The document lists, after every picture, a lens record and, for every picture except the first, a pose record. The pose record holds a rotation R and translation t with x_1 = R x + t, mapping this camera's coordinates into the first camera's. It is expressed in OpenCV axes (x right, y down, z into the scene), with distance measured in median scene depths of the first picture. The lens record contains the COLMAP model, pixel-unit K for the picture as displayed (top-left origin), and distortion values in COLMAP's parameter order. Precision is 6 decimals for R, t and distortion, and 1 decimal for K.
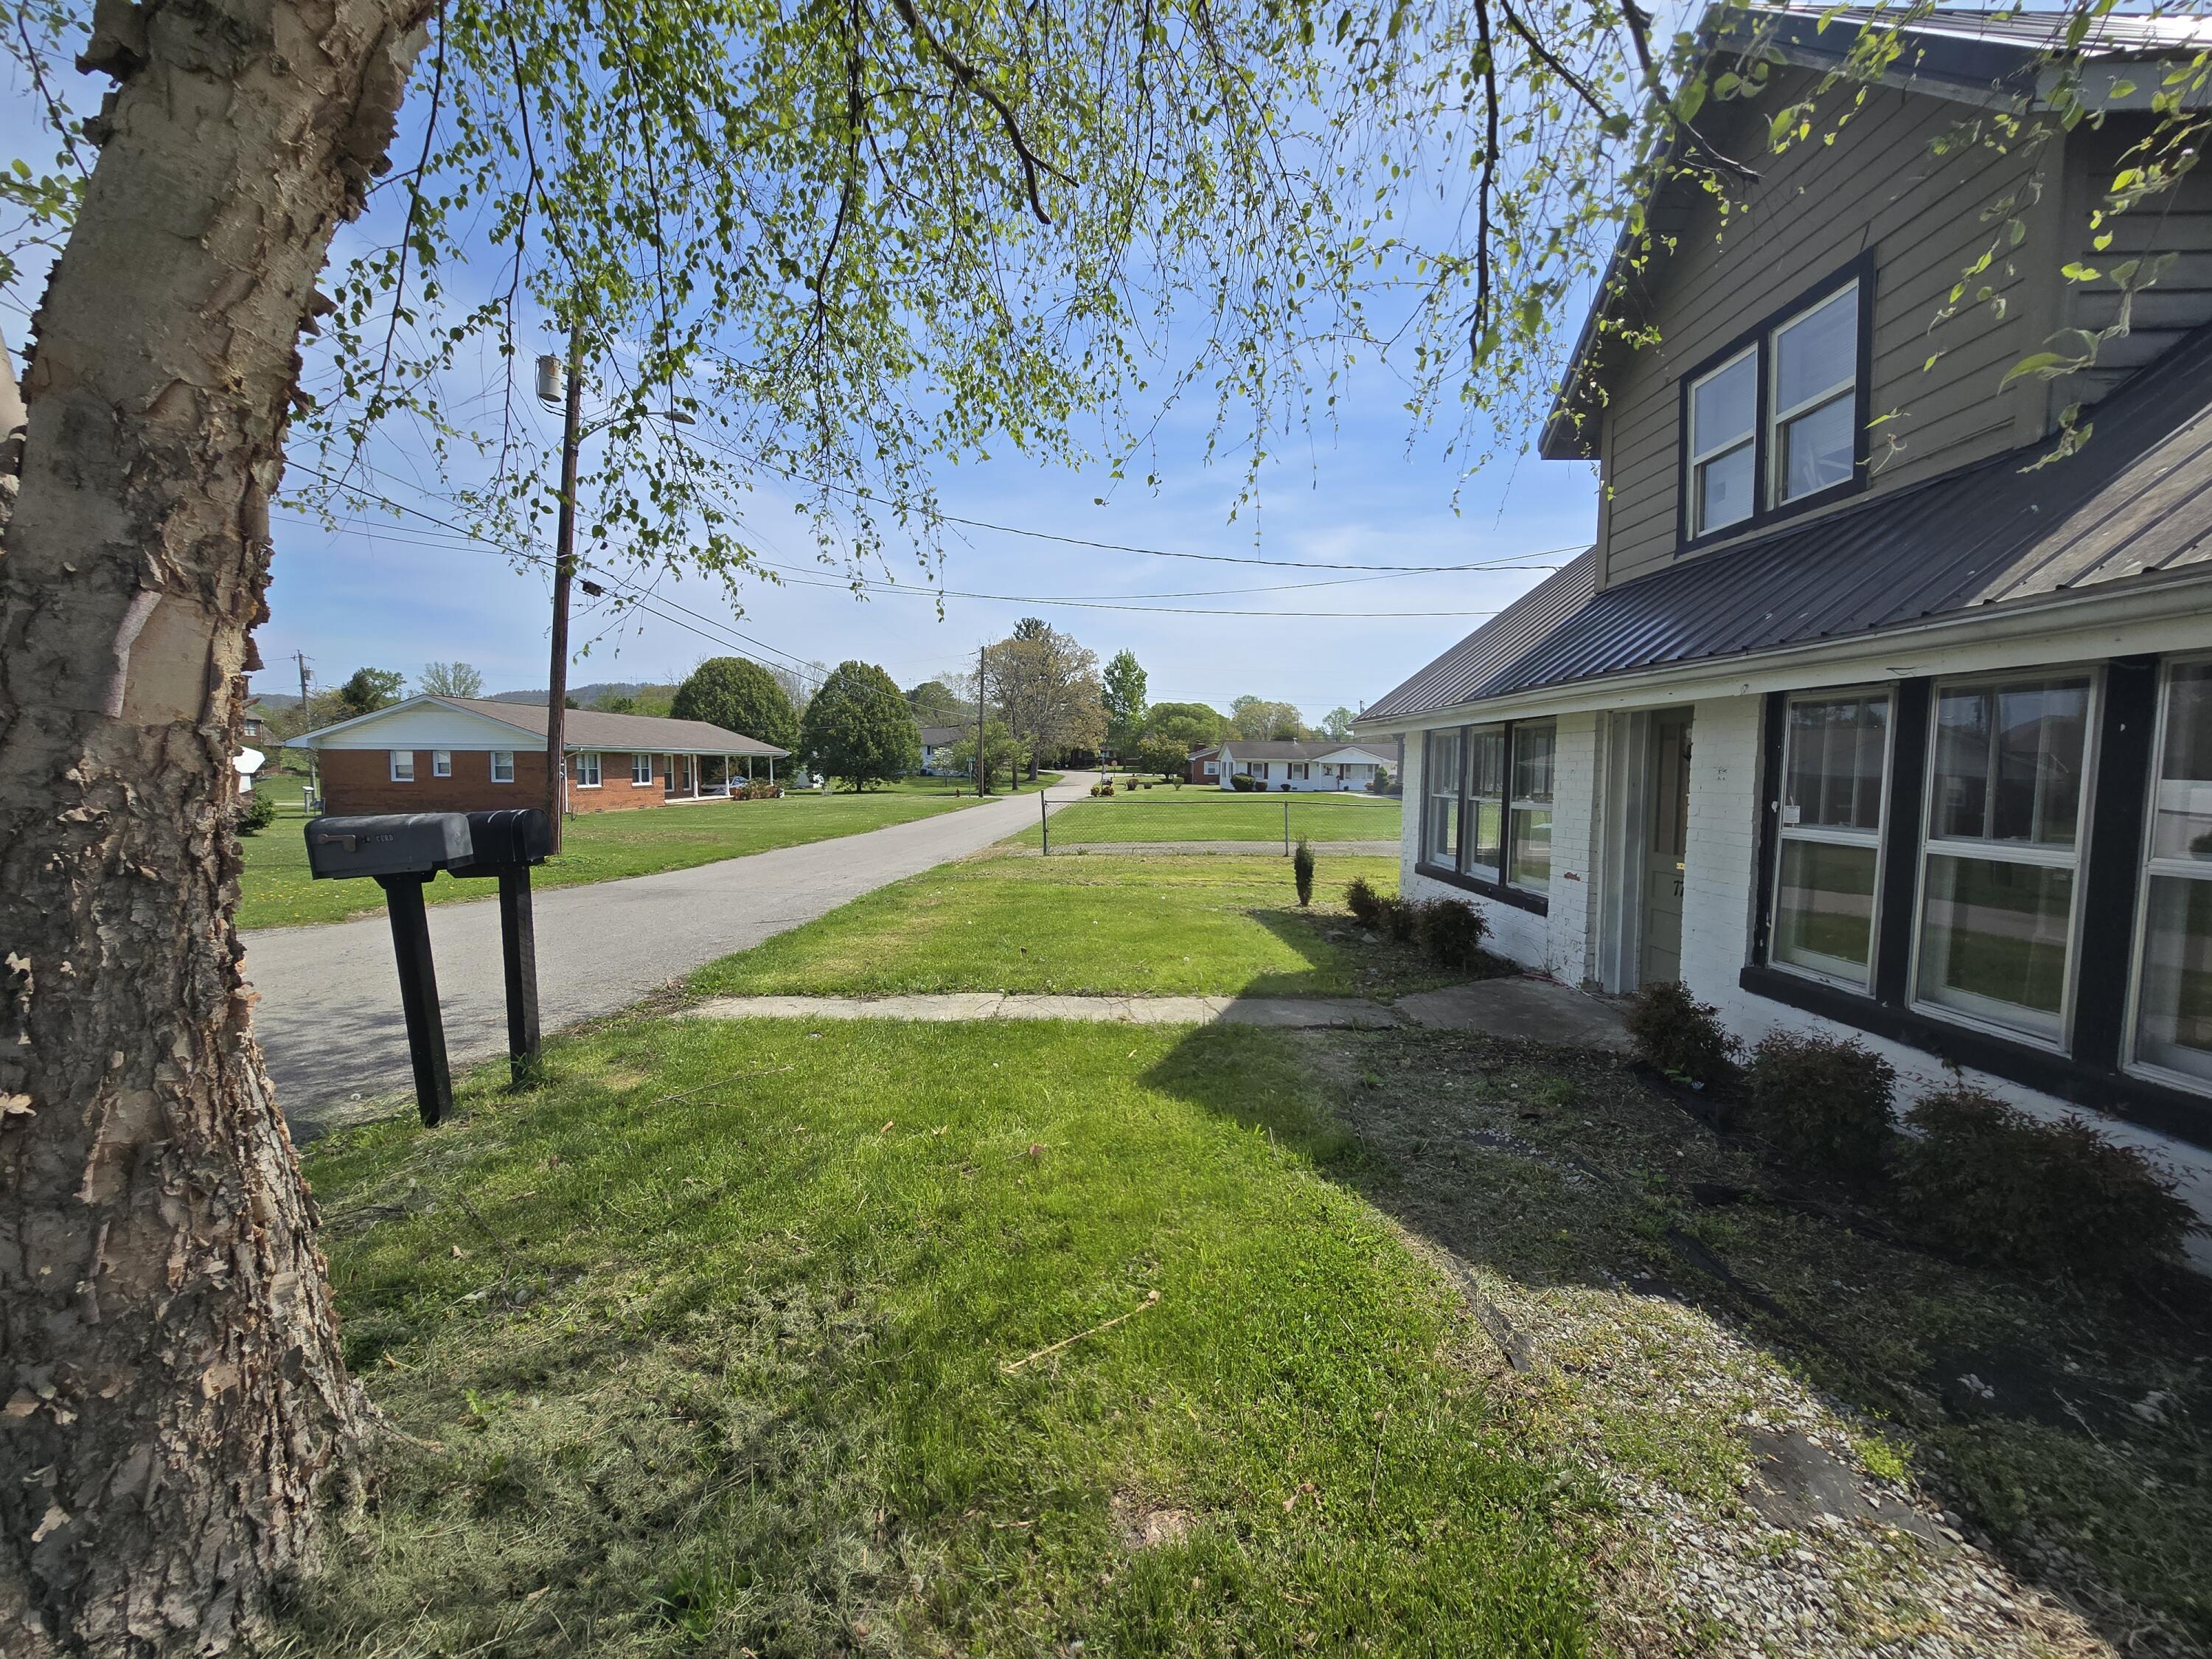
lens RADIAL K [[912.7, 0, 1110.5], [0, 912.7, 834.5], [0, 0, 1]] dist [-0.003526, 0.000663]
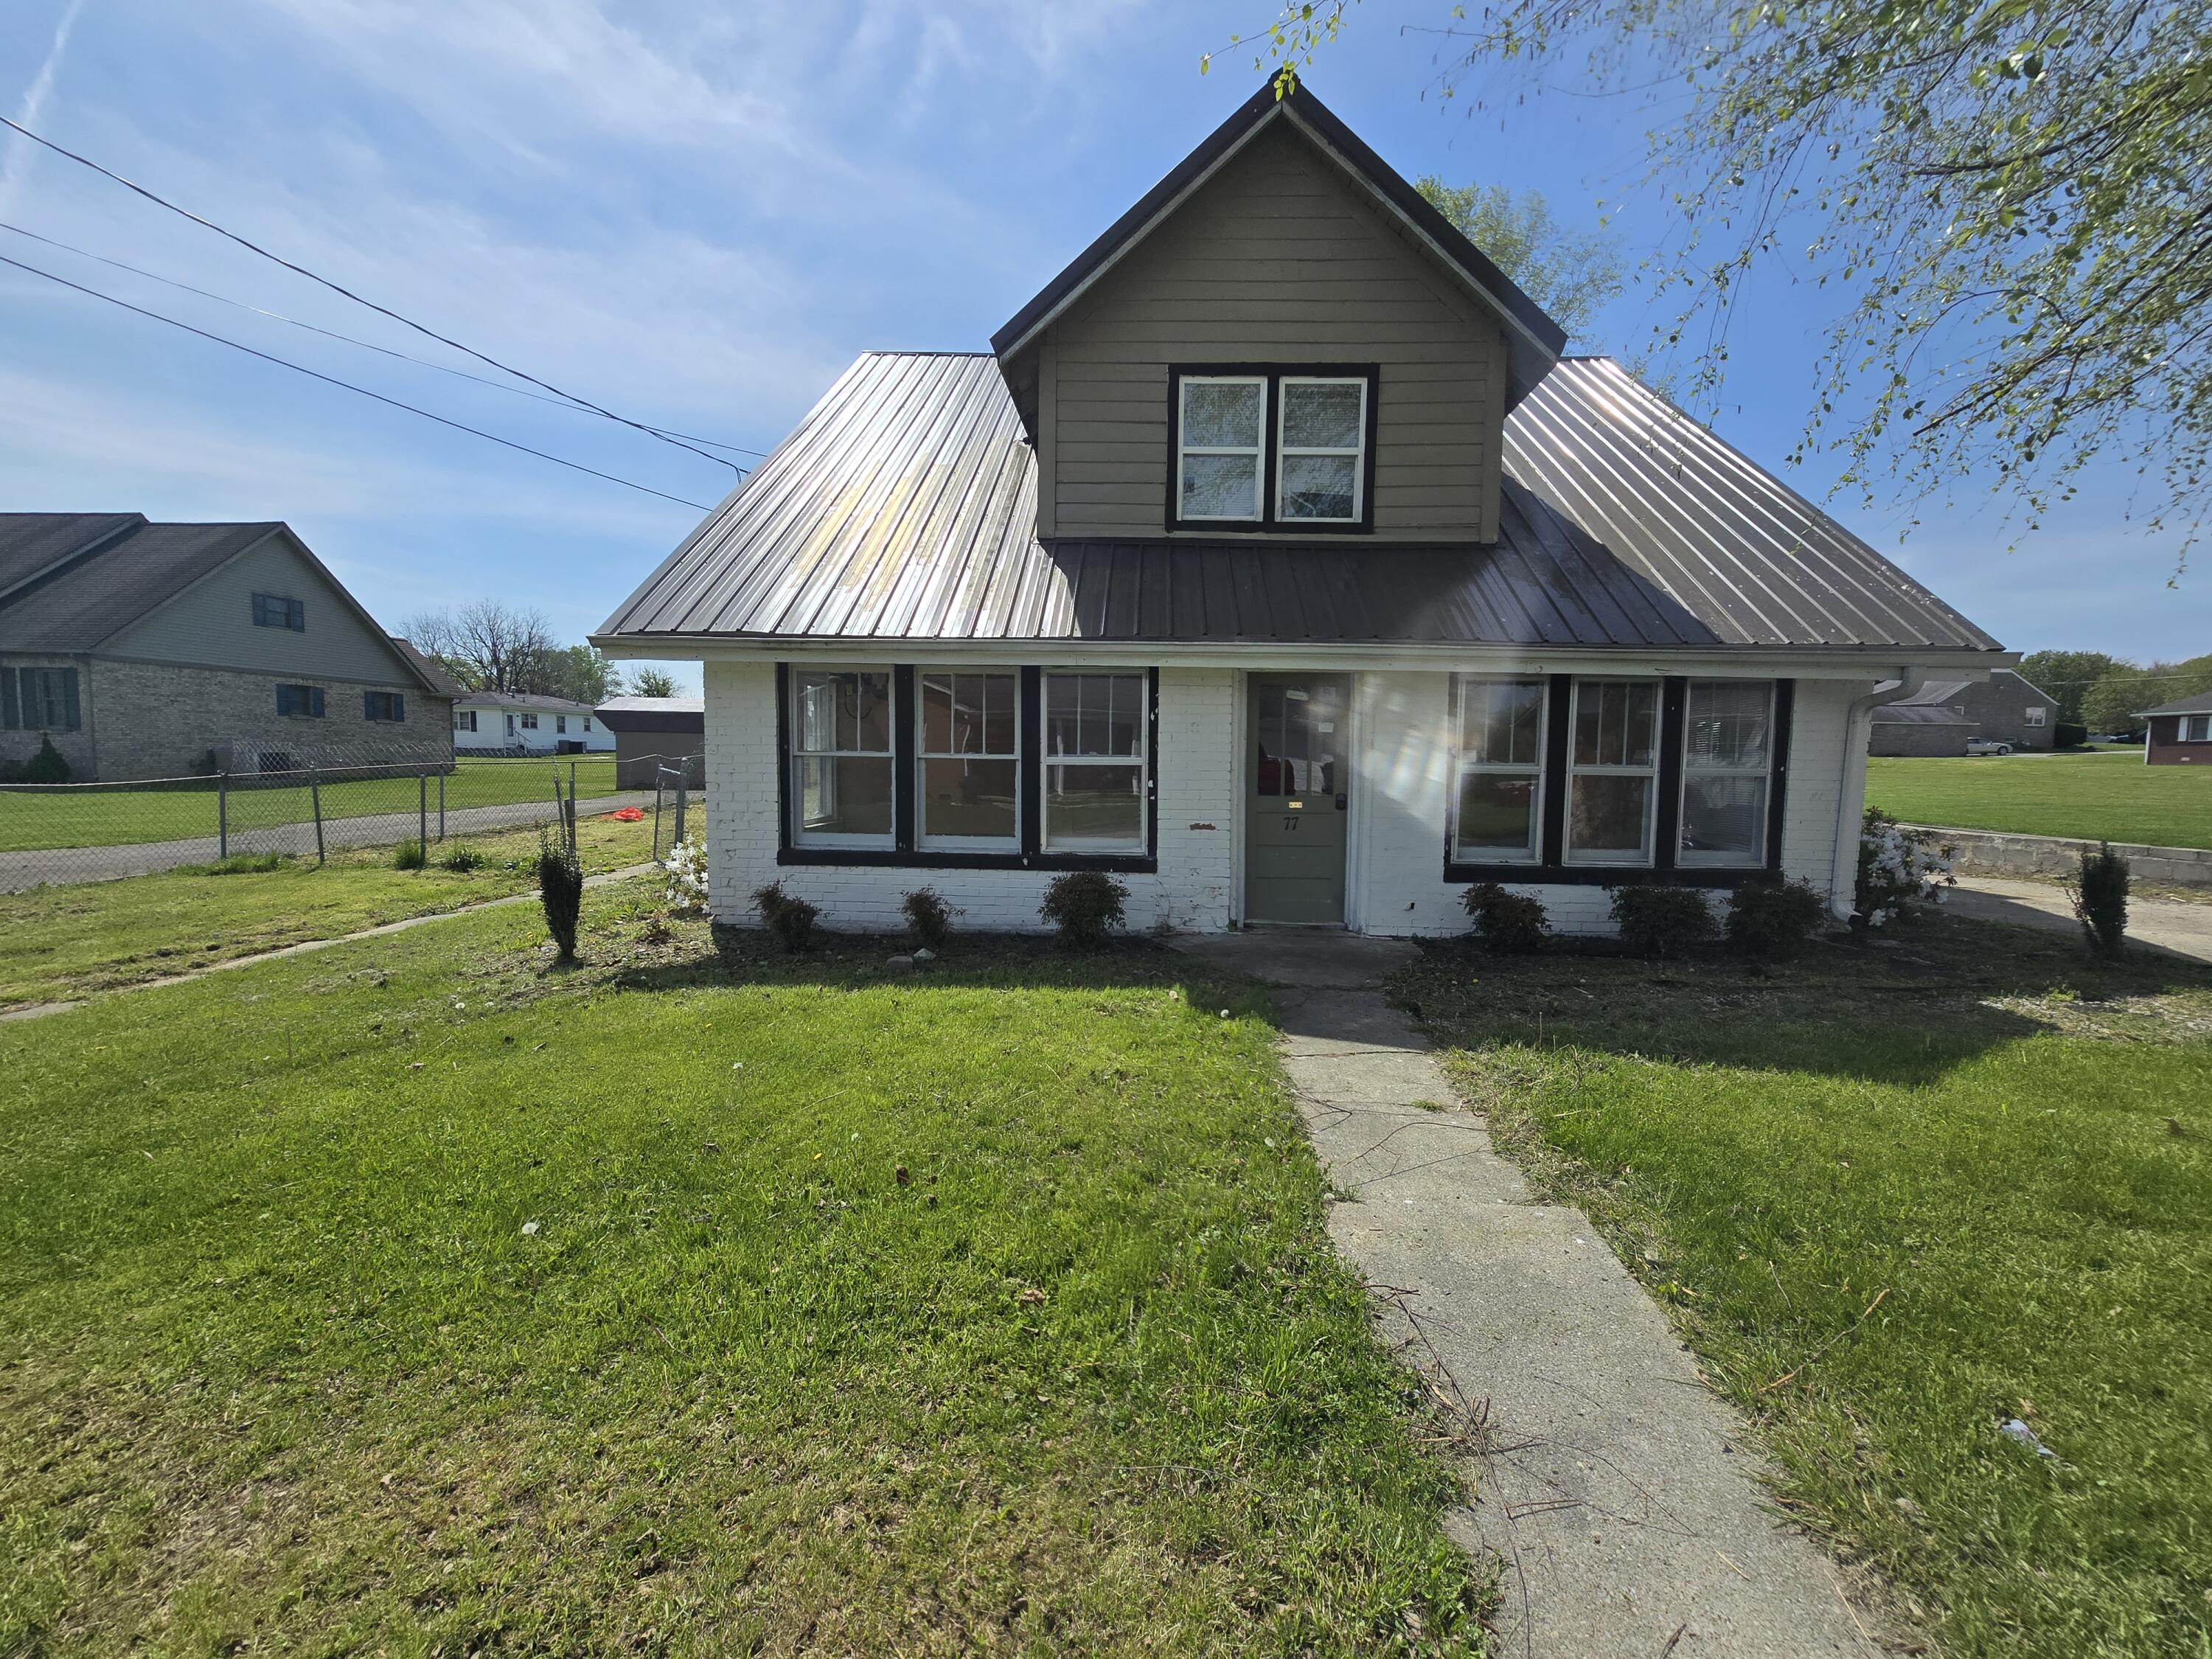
lens RADIAL K [[912.7, 0, 1114.7], [0, 912.7, 833.4], [0, 0, 1]] dist [-0.003526, 0.000663]
pose [[0.061331, -0.087070, 0.994312, -0.561725], [0.052314, 0.995099, 0.083913, -0.040876], [-0.996746, 0.046870, 0.065586, 1.112782]]
